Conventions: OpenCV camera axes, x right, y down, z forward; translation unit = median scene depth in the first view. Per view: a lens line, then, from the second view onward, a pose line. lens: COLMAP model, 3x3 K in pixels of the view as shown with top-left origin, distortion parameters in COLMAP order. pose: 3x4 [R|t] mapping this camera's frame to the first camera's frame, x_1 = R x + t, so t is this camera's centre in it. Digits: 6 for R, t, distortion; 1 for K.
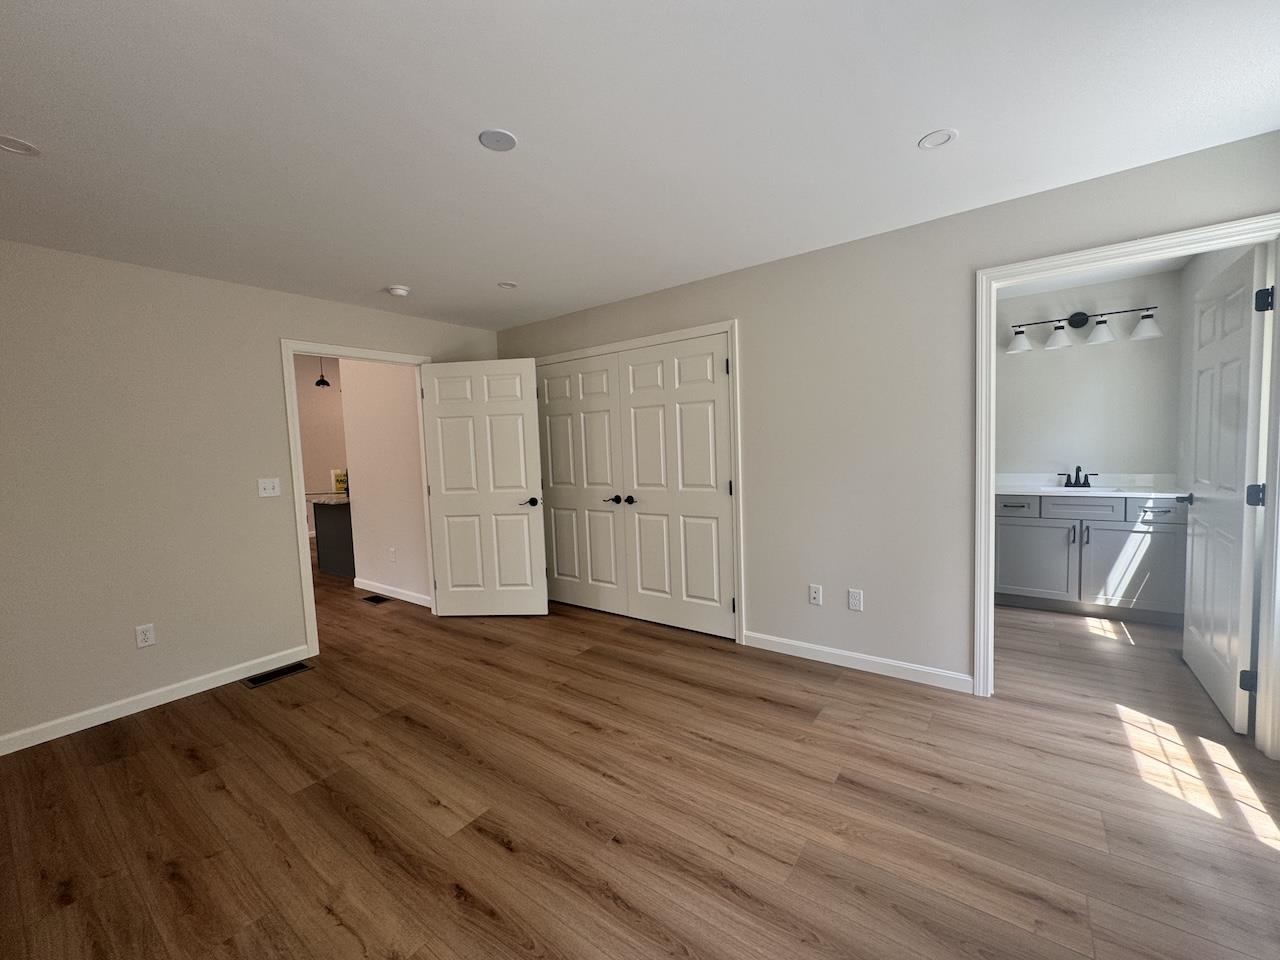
lens RADIAL K [[513.5, 0, 639.5], [0, 513.5, 482.4], [0, 0, 1]] dist [0.000530, -0.000054]
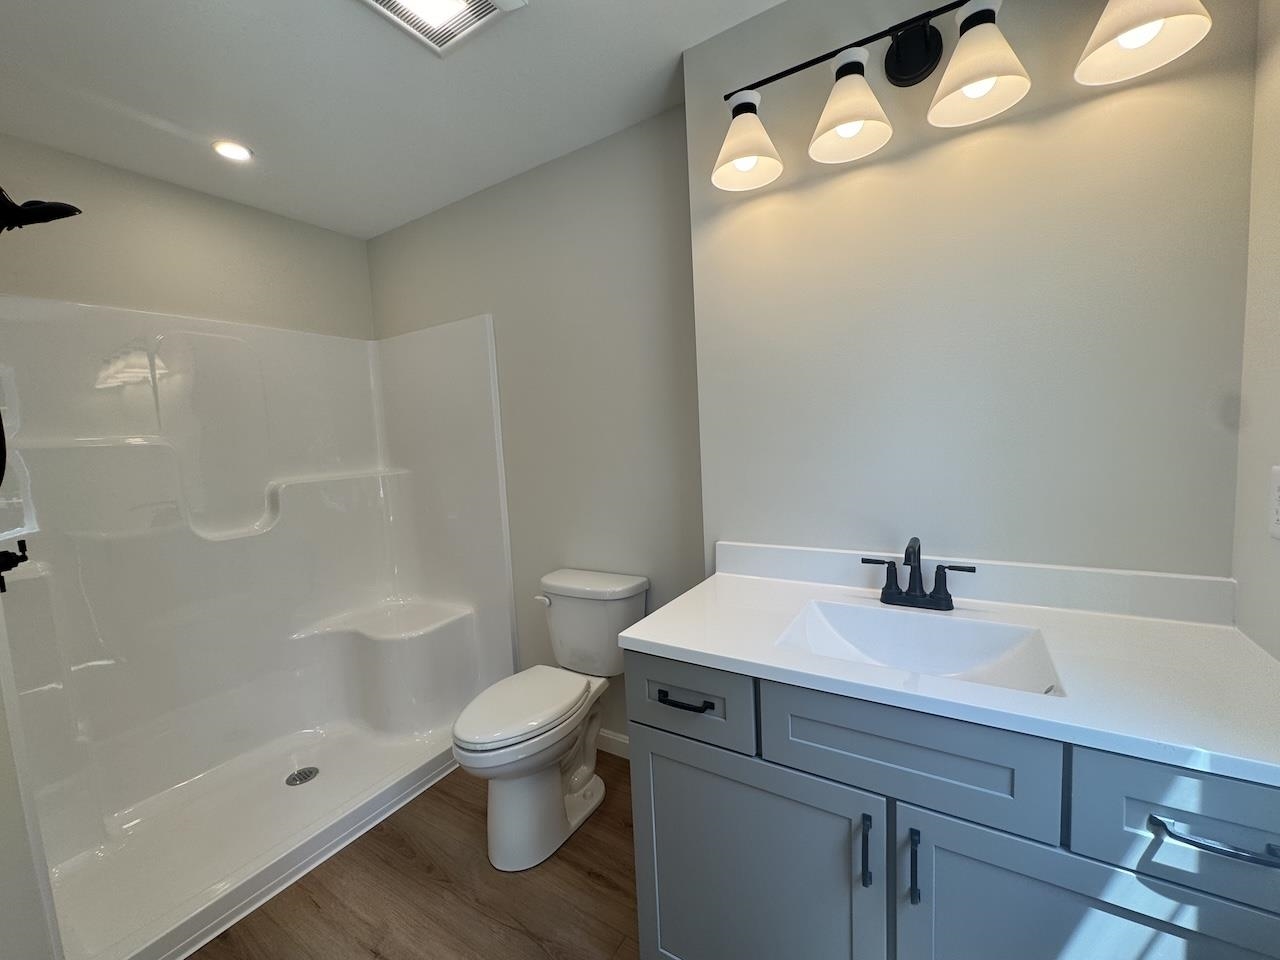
lens RADIAL K [[513.5, 0, 637.5], [0, 513.5, 483.6], [0, 0, 1]] dist [0.000530, -0.000054]
pose [[0.996683, -0.014177, 0.080144, 0.735342], [0.012936, 0.999789, 0.015988, -0.079216], [-0.080353, -0.014898, 0.996655, 0.784436]]
